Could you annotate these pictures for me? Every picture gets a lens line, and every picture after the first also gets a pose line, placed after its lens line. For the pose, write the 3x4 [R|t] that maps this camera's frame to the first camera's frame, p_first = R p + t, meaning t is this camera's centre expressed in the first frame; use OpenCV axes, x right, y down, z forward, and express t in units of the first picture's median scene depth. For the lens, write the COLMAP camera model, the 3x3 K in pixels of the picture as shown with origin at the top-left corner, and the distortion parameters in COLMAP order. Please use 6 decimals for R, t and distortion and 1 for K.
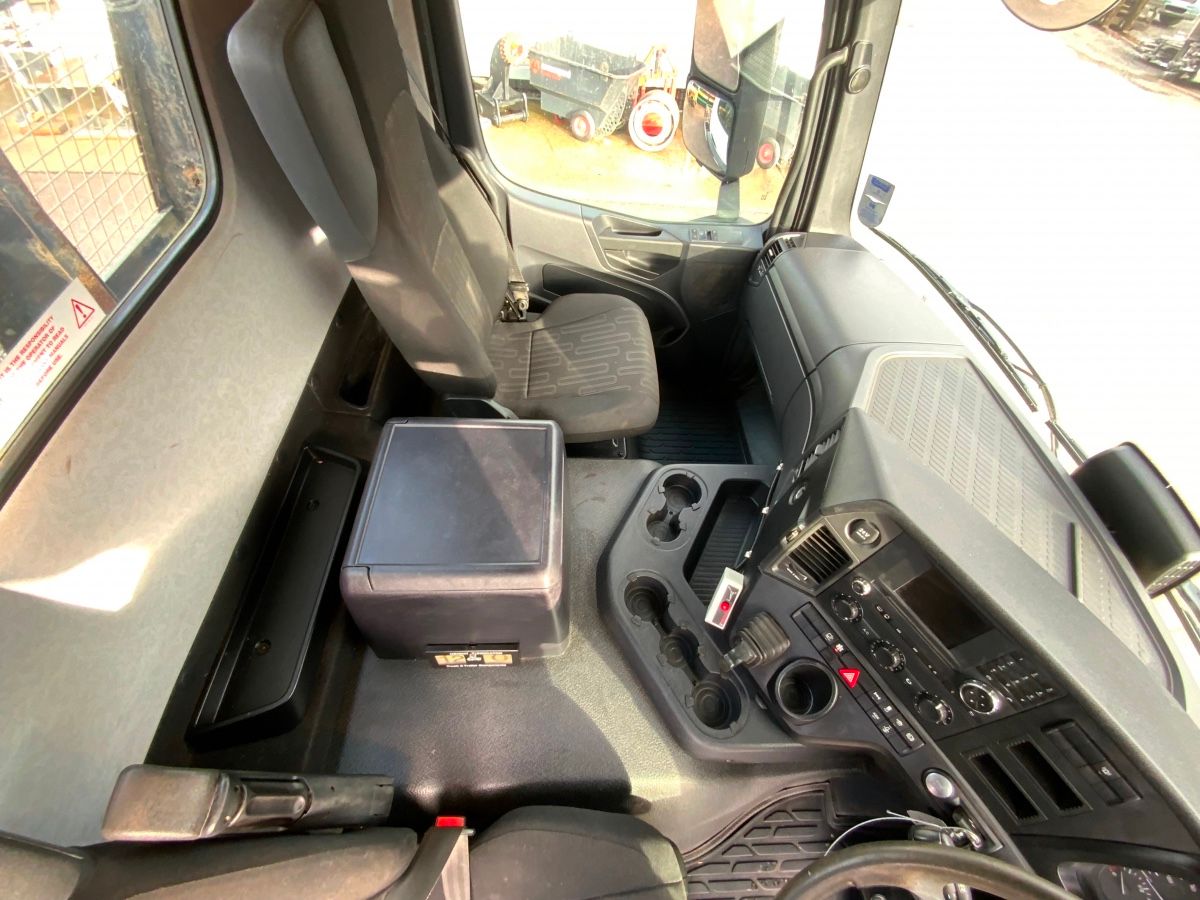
lens RADIAL K [[488.5, 0, 600.0], [0, 488.5, 450.0], [0, 0, 1]] dist [0.019266, -0.014053]
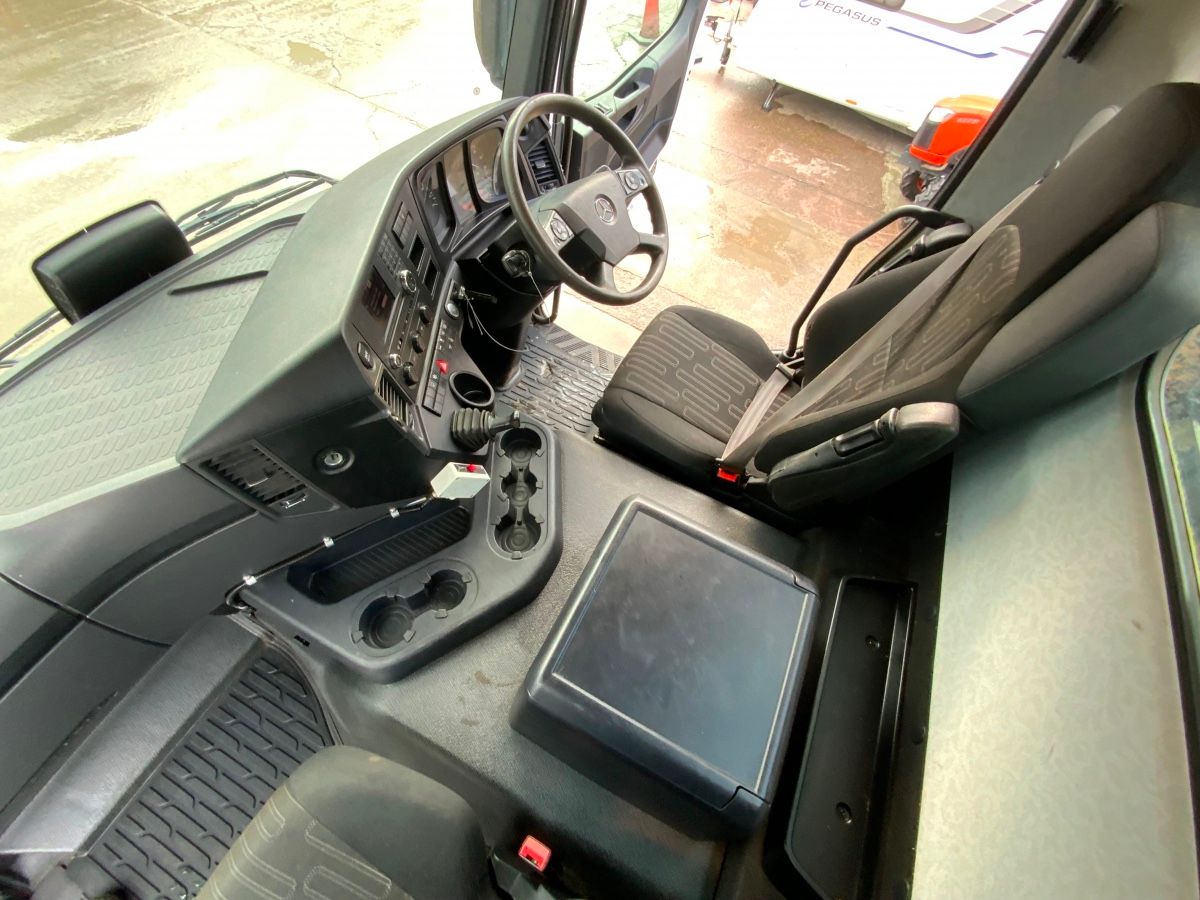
lens RADIAL K [[488.5, 0, 600.0], [0, 488.5, 450.0], [0, 0, 1]] dist [0.019266, -0.014053]
pose [[-0.853549, -0.503666, 0.133323, -0.119979], [0.304373, -0.274352, 0.912188, -0.640544], [-0.422860, 0.819177, 0.387476, 0.510638]]
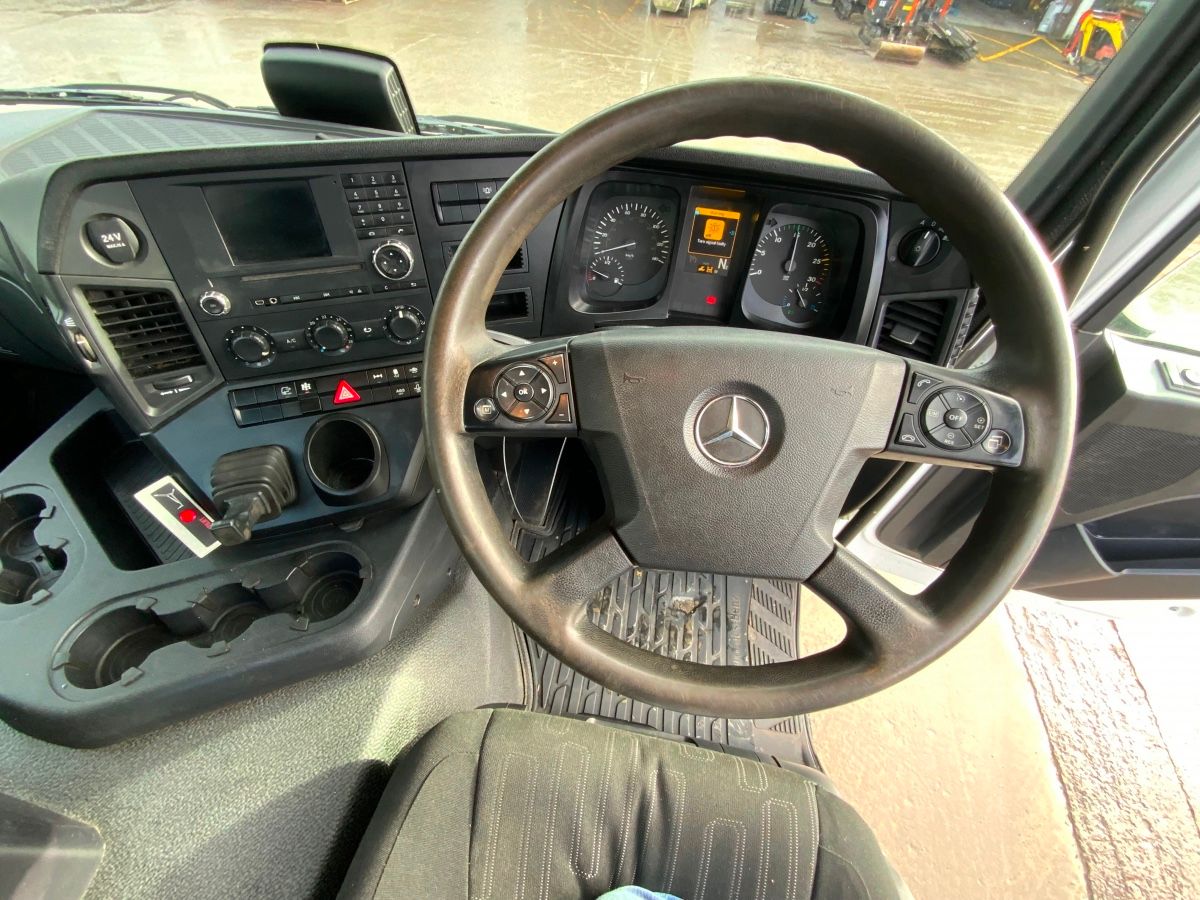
lens RADIAL K [[488.5, 0, 600.0], [0, 488.5, 450.0], [0, 0, 1]] dist [0.019266, -0.014053]
pose [[0.205318, -0.790948, 0.576408, 0.079500], [0.763767, 0.497759, 0.410969, 0.477497], [-0.611968, 0.355862, 0.706299, 0.243326]]
